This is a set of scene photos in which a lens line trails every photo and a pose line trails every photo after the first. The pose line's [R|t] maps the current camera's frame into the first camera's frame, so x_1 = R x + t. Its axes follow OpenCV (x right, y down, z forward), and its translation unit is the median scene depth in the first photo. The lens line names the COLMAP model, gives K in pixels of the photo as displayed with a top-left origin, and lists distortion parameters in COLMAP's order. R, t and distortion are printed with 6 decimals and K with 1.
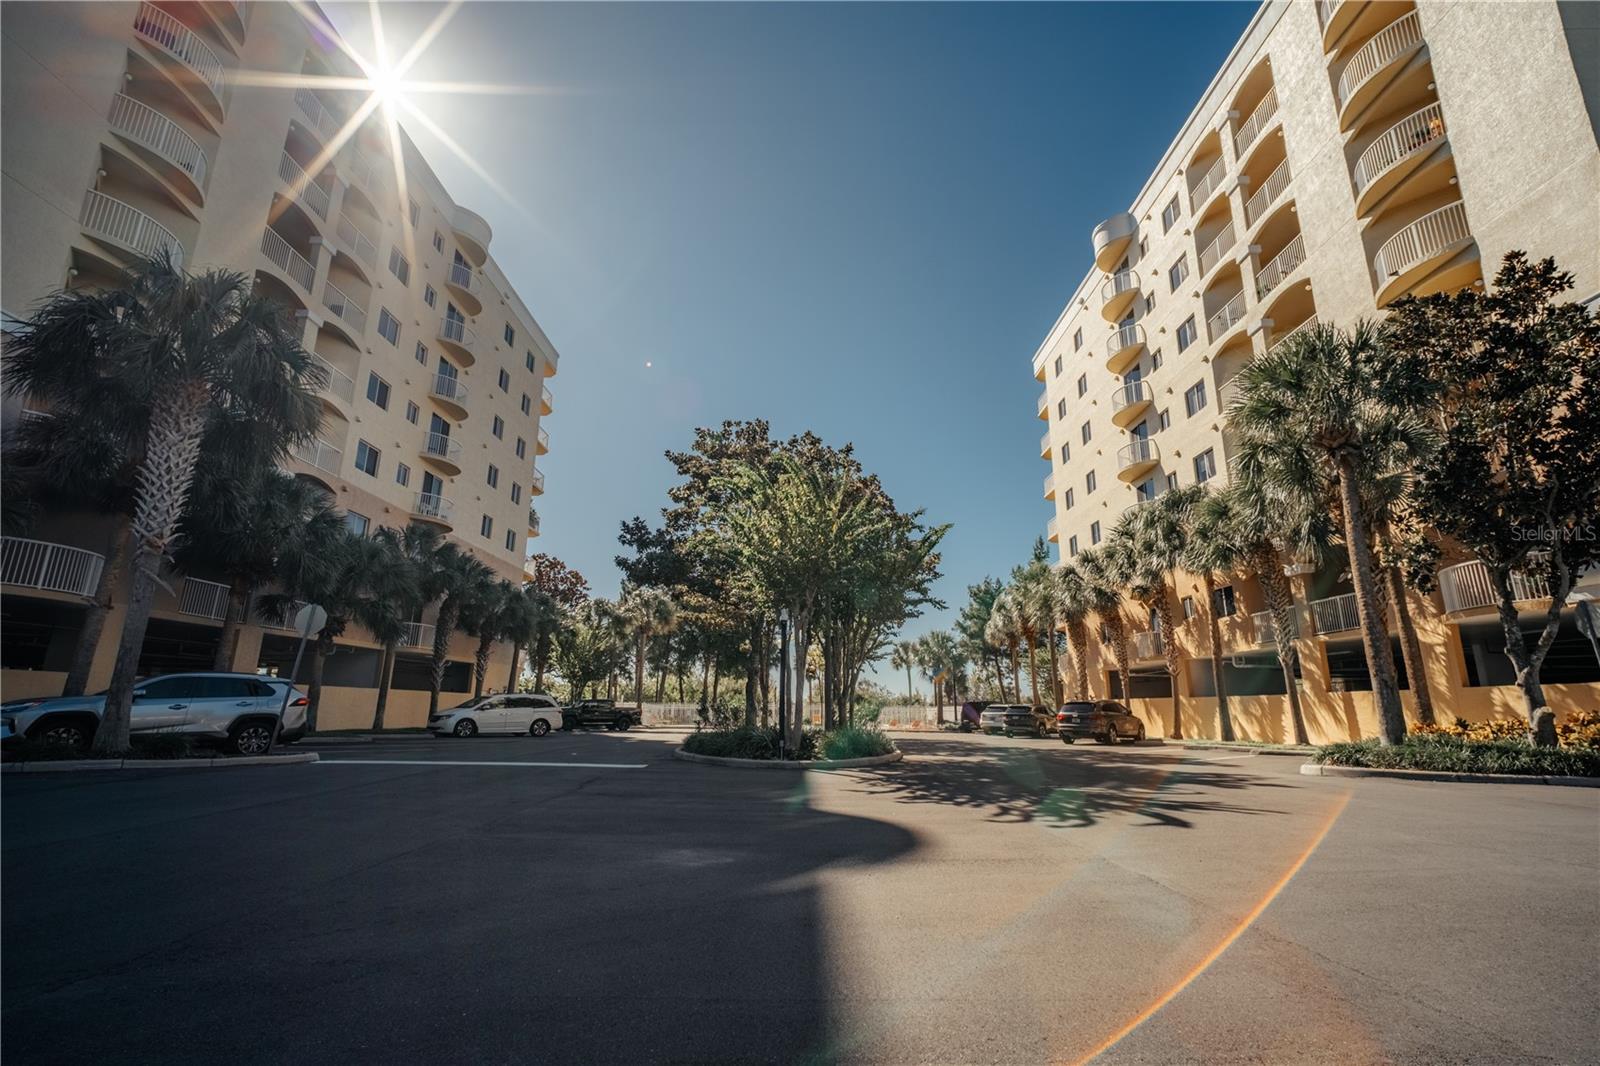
lens RADIAL K [[709.1, 0, 800.0], [0, 709.1, 533.0], [0, 0, 1]] dist [0.026600, -0.013342]
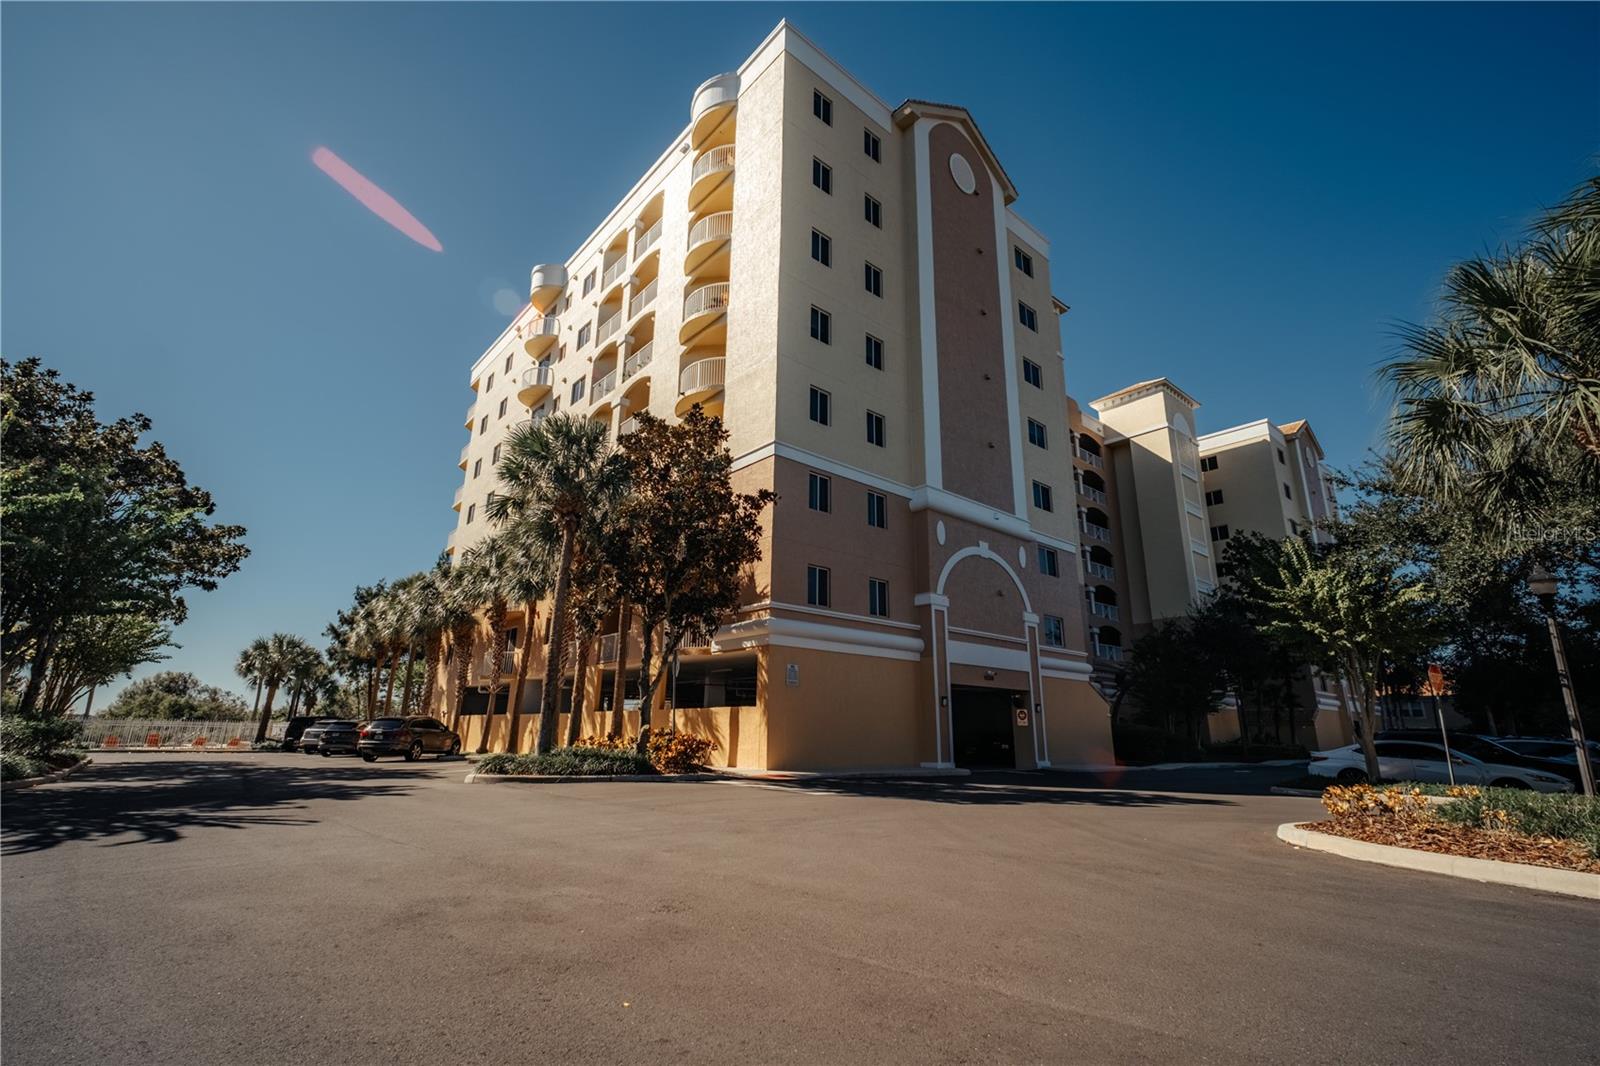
lens RADIAL K [[709.1, 0, 800.0], [0, 709.1, 533.0], [0, 0, 1]] dist [0.026600, -0.013342]
pose [[0.748653, 0.178383, 0.638512, 0.136000], [-0.165982, 0.982880, -0.079976, -0.027553], [-0.641847, -0.046107, 0.765445, -0.100923]]
